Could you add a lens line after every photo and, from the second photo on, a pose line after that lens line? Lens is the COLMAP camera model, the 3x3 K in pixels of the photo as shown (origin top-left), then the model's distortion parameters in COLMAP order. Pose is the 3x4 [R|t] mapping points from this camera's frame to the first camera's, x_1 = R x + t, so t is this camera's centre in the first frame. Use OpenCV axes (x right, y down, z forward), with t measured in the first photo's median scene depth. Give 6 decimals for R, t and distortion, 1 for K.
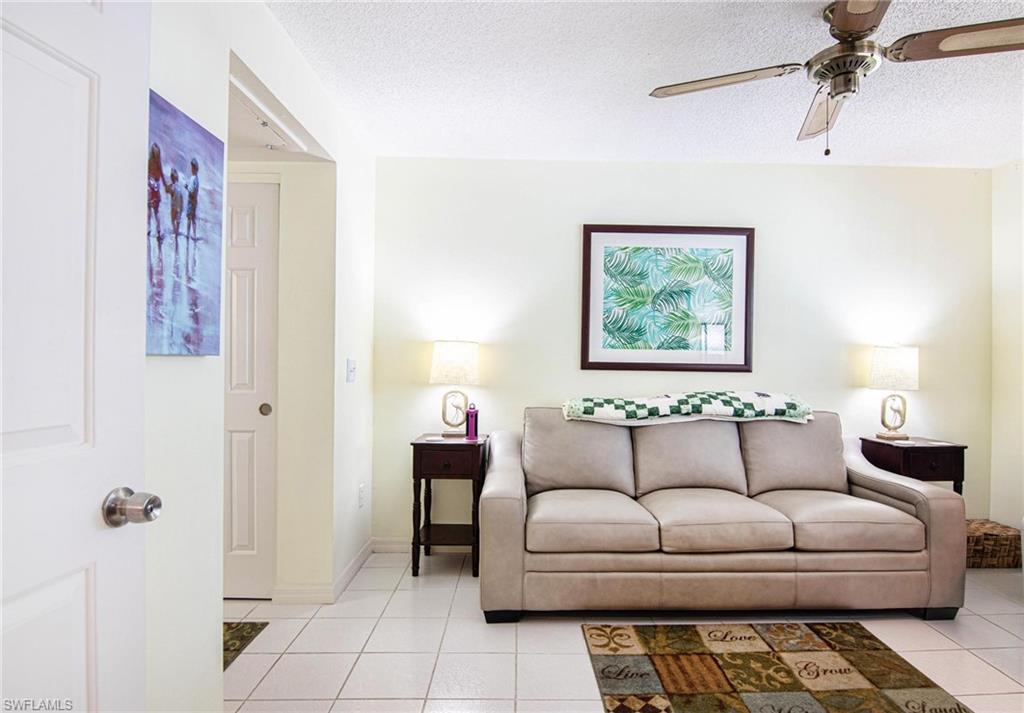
lens RADIAL K [[566.3, 0, 512.0], [0, 566.3, 356.5], [0, 0, 1]] dist [0.001278, 0.000098]
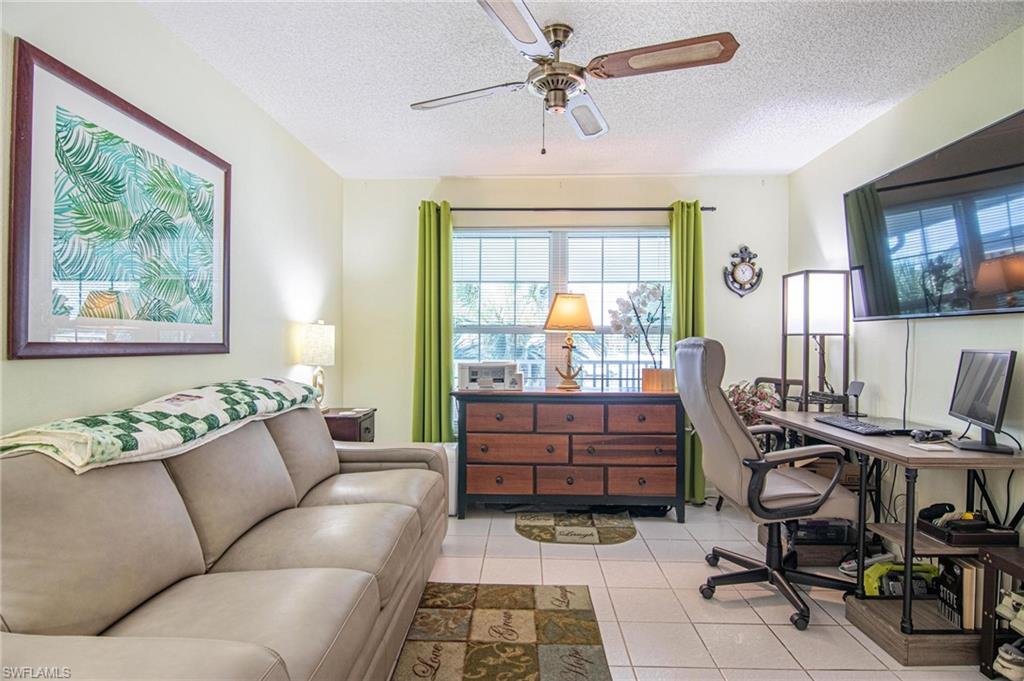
lens RADIAL K [[540.1, 0, 512.0], [0, 540.1, 340.5], [0, 0, 1]] dist [-0.001843, -0.000909]
pose [[0.025835, -0.009027, 0.999625, -0.317642], [-0.009538, 0.999911, 0.009276, 0.000489], [-0.999621, -0.009774, 0.025747, 0.645785]]
